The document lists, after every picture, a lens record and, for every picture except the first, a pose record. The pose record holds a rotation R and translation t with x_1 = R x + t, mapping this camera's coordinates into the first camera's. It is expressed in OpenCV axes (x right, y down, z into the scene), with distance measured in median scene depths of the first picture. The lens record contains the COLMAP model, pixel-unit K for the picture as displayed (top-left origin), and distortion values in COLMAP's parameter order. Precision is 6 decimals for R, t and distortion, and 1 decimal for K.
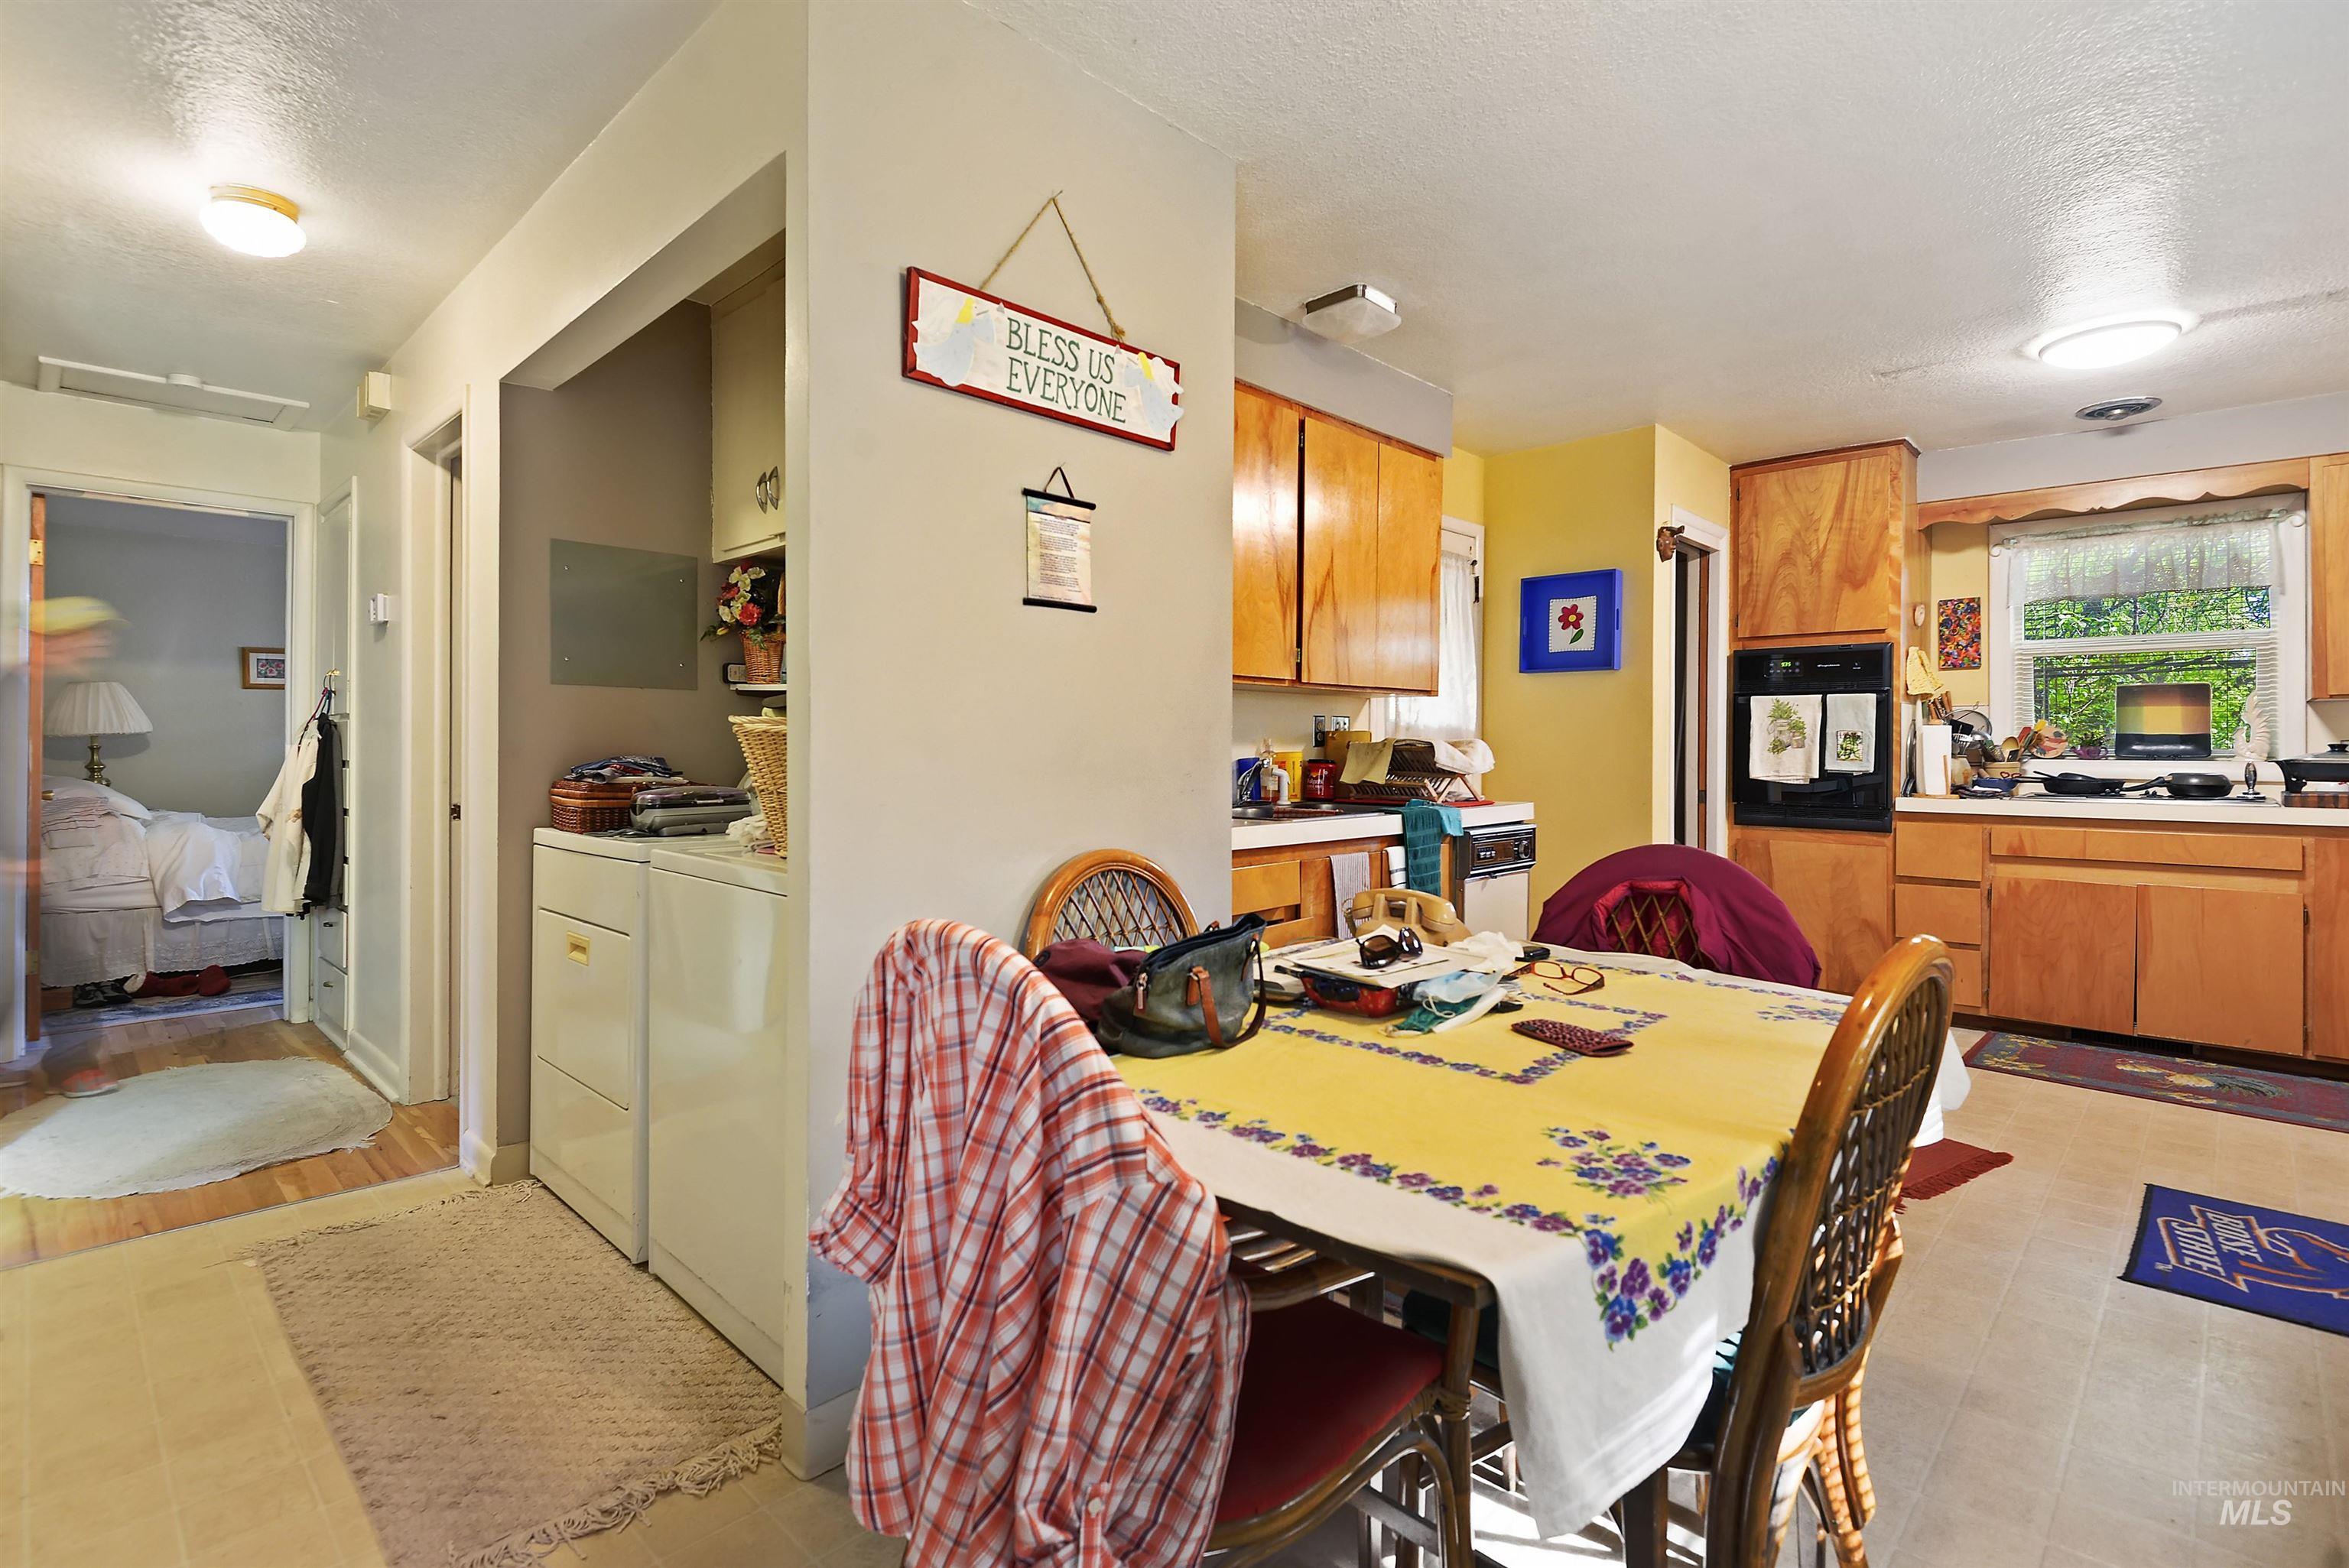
lens RADIAL K [[1093.6, 0, 1172.9], [0, 1093.6, 761.5], [0, 0, 1]] dist [0.014328, -0.008788]
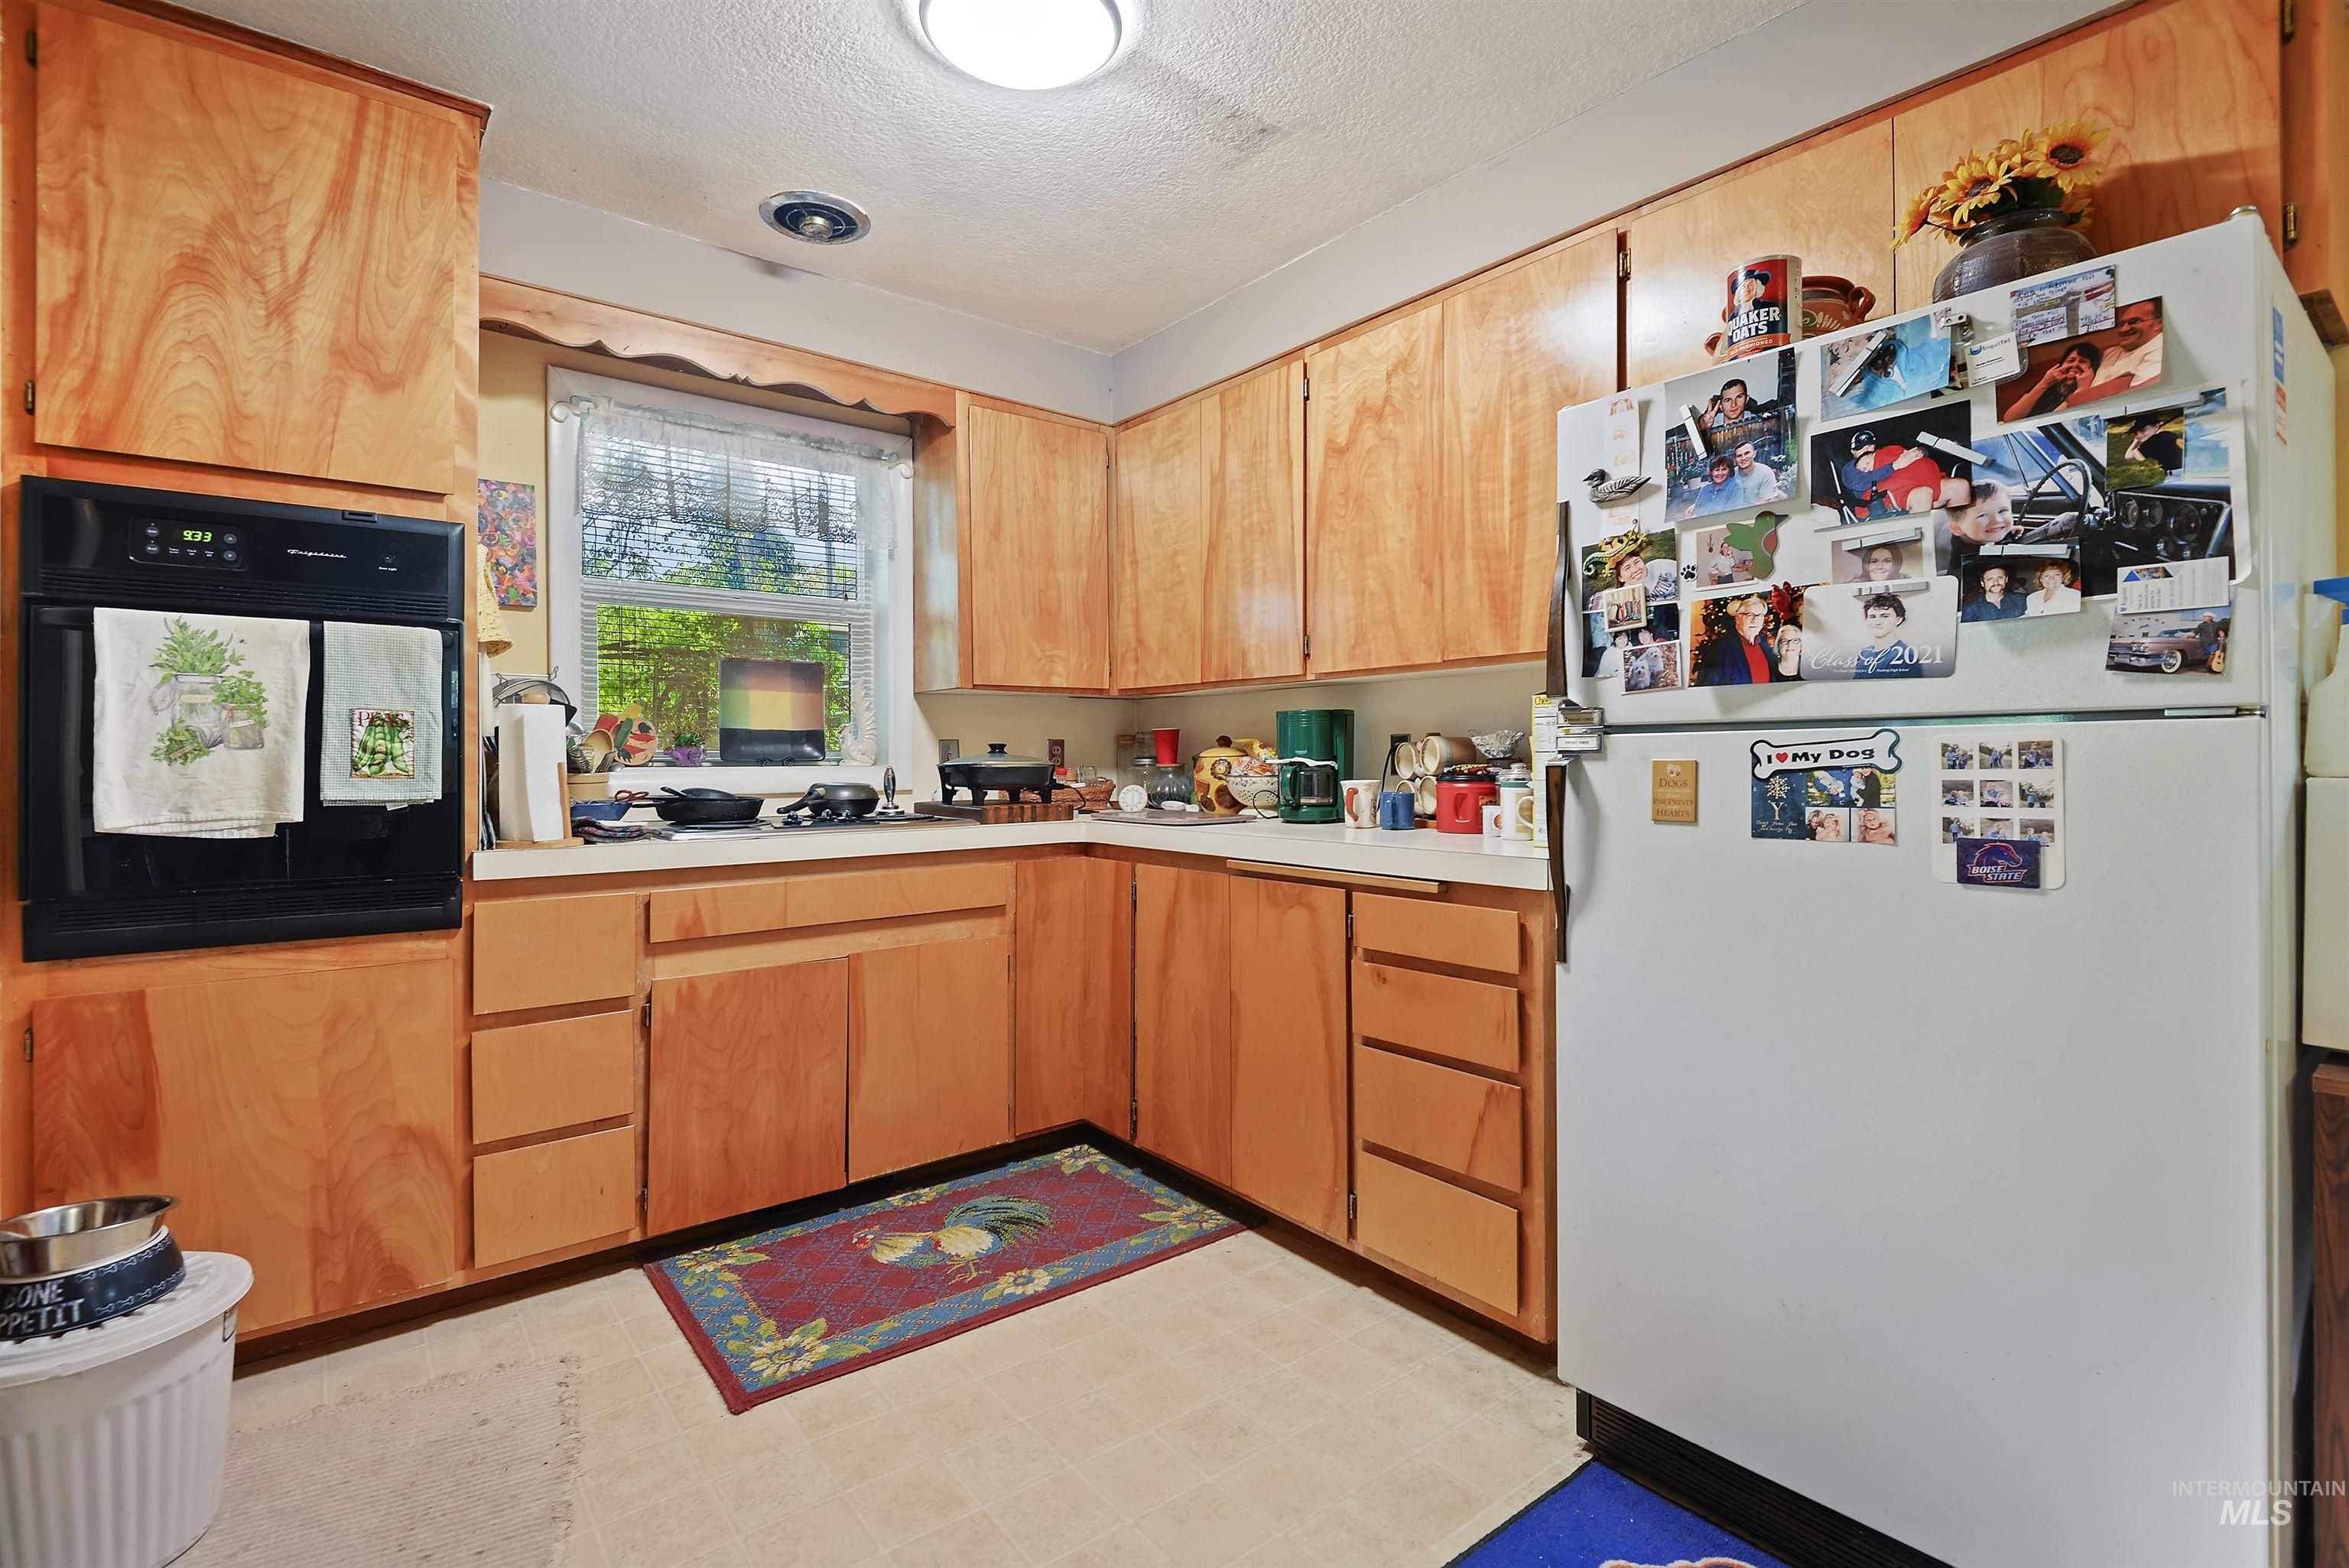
lens RADIAL K [[1093.6, 0, 1180.8], [0, 1093.6, 748.5], [0, 0, 1]] dist [0.014328, -0.008788]
pose [[0.121880, 0.001739, 0.992543, 0.218988], [0.014242, 0.999892, -0.003500, -0.006212], [-0.992443, 0.014563, 0.121843, 0.629723]]
